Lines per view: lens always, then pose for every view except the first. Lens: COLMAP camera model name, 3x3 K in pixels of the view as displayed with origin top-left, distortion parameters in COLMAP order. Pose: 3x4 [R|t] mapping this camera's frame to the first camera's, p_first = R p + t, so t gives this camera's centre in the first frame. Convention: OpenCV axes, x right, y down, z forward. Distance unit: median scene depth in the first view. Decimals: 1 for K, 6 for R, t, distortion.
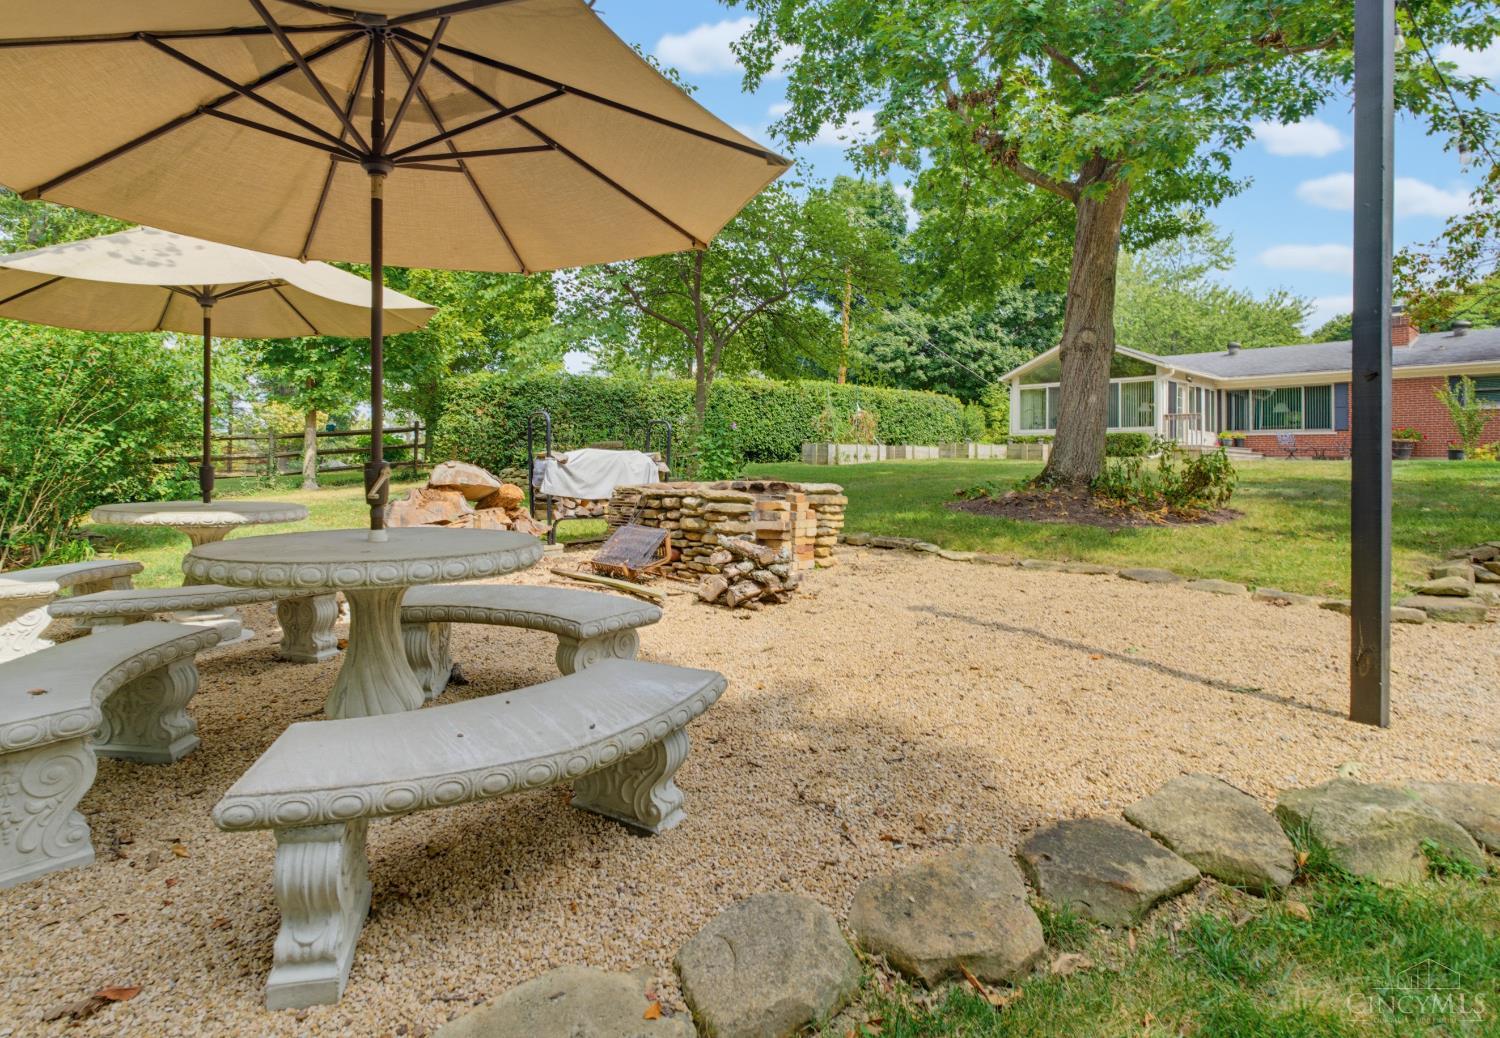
lens RADIAL K [[780.8, 0, 707.6], [0, 780.8, 448.7], [0, 0, 1]] dist [-0.004840, 0.003733]
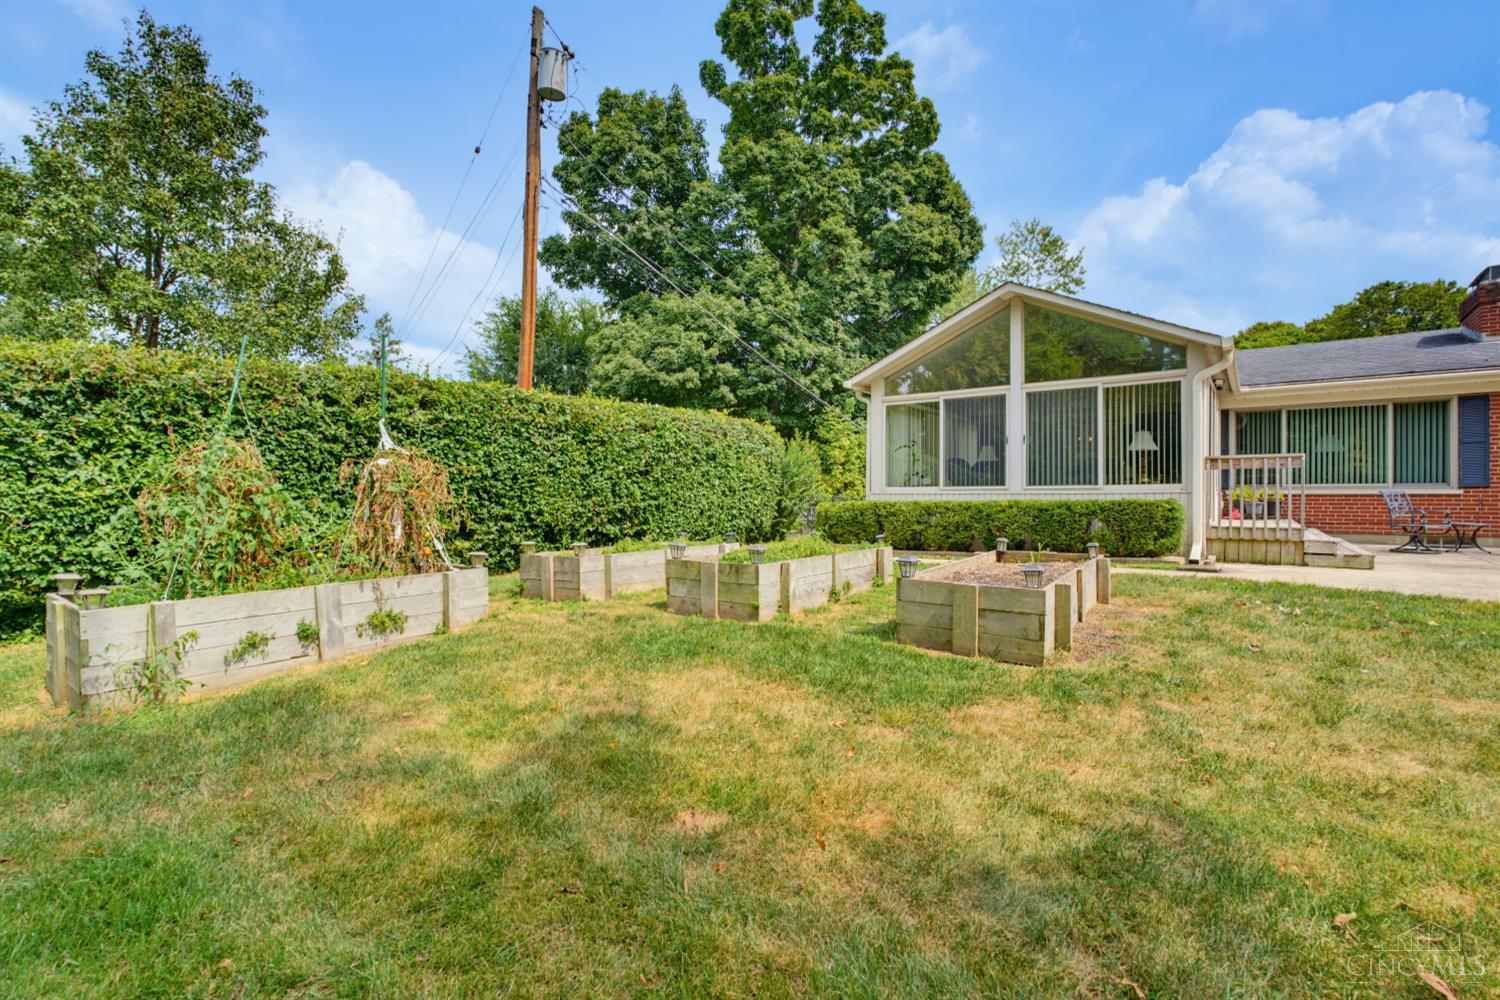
lens RADIAL K [[743.0, 0, 731.4], [0, 743.0, 489.0], [0, 0, 1]] dist [-0.011361, 0.005339]
pose [[0.976724, -0.012224, 0.214153, 0.146146], [0.011068, 0.999917, 0.006598, -0.019613], [-0.214216, -0.004074, 0.976778, 0.402693]]
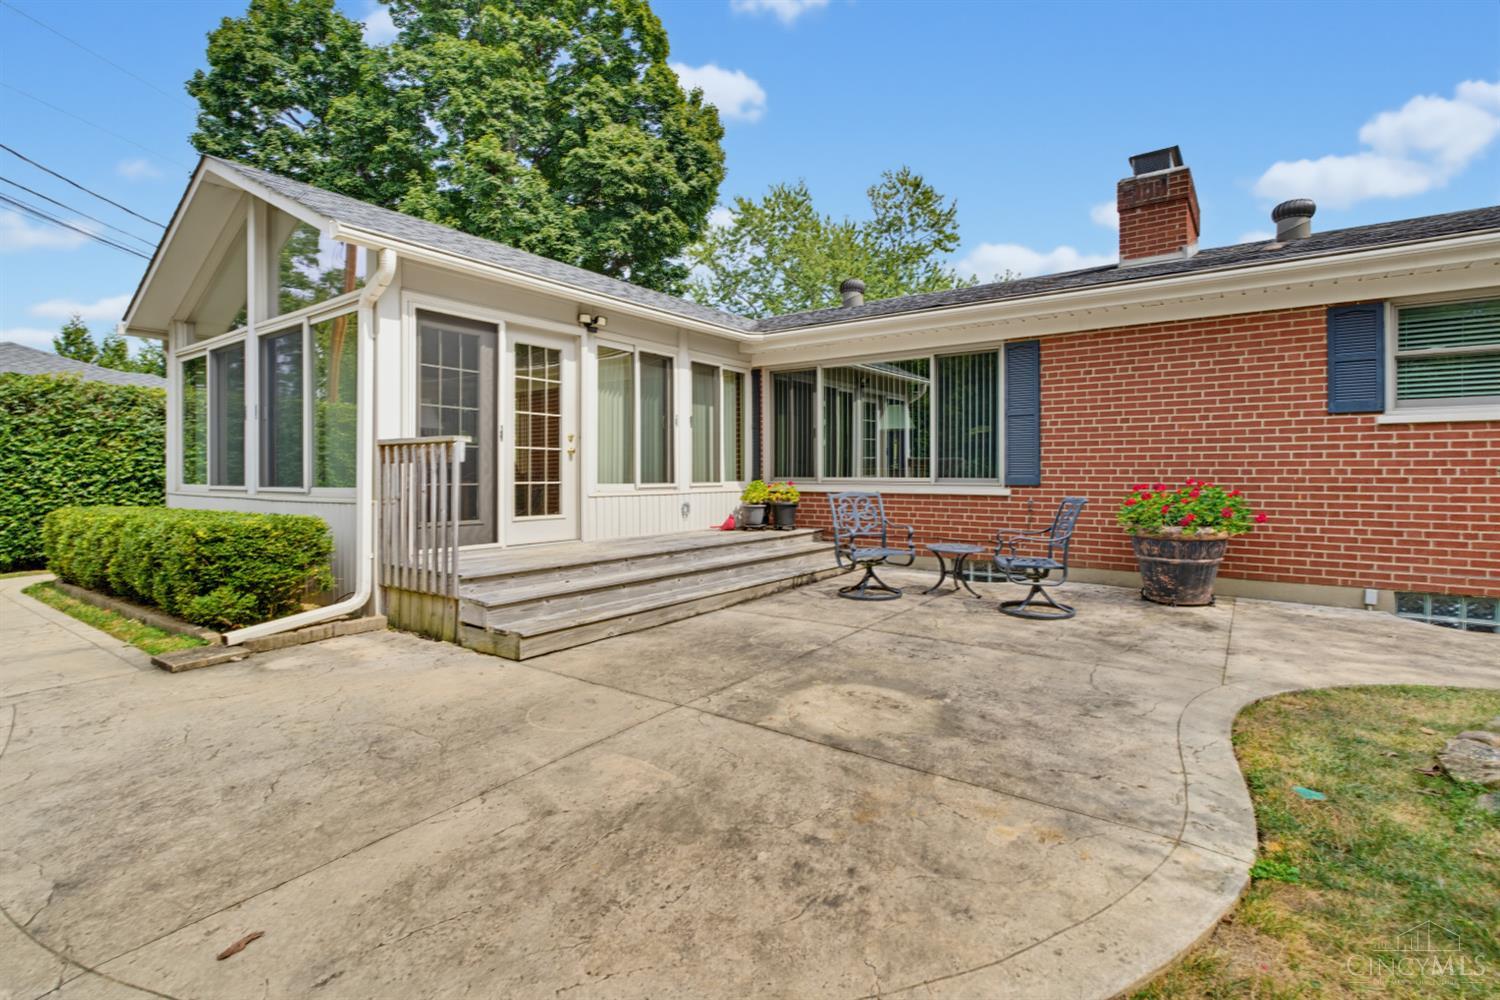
lens RADIAL K [[743.0, 0, 700.2], [0, 743.0, 485.3], [0, 0, 1]] dist [-0.011361, 0.005339]
pose [[0.977817, -0.021166, 0.208391, 0.393286], [0.013689, 0.999212, 0.037256, -0.023444], [-0.209015, -0.033577, 0.977336, 0.461694]]
